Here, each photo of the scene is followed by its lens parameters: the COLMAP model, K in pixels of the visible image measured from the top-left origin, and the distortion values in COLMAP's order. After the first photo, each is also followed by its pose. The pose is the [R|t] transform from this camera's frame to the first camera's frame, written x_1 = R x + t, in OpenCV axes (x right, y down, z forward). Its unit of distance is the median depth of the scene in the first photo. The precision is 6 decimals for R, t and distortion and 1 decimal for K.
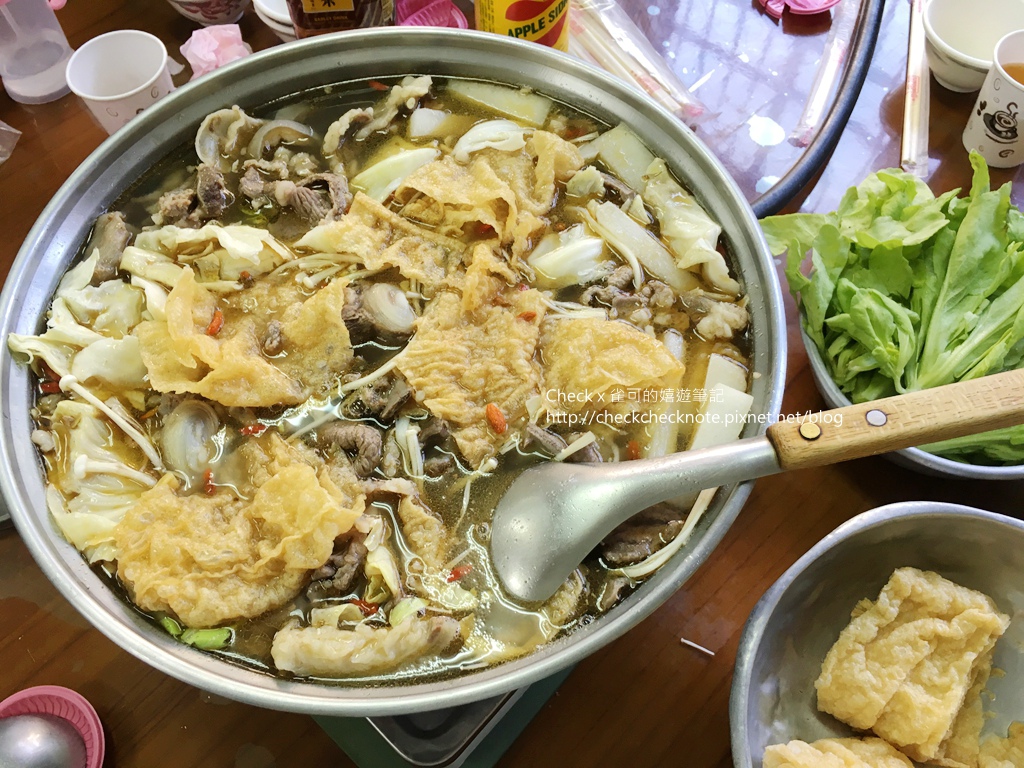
lens RADIAL K [[852.6, 0, 512.4], [0, 852.6, 381.1], [0, 0, 1]] dist [0.017470, -0.008177]
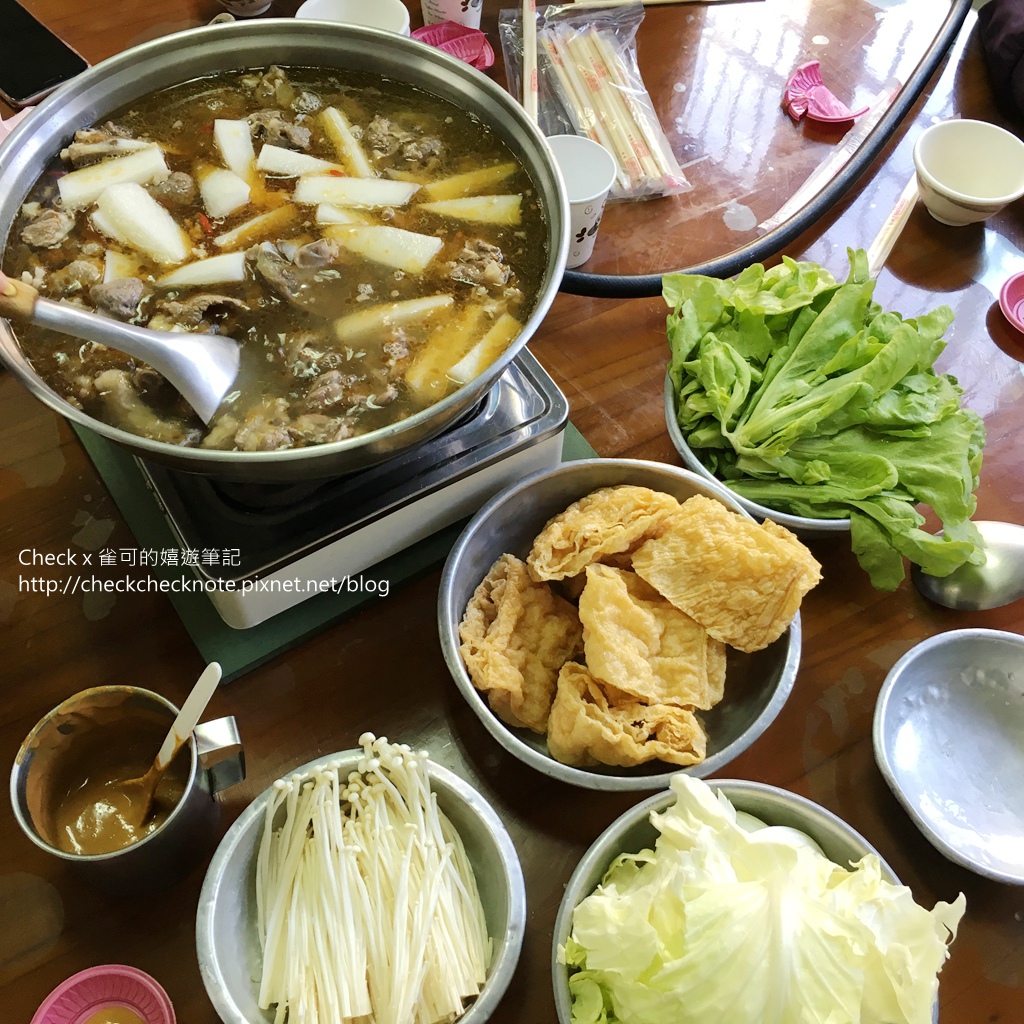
lens RADIAL K [[1150.0, 0, 500.2], [0, 1150.0, 516.4], [0, 0, 1]] dist [0.028547, 0.000000]
pose [[0.962057, 0.249229, -0.111046, 0.352241], [-0.254922, 0.966126, -0.040186, 0.243208], [0.097269, 0.066969, 0.993002, -0.503256]]
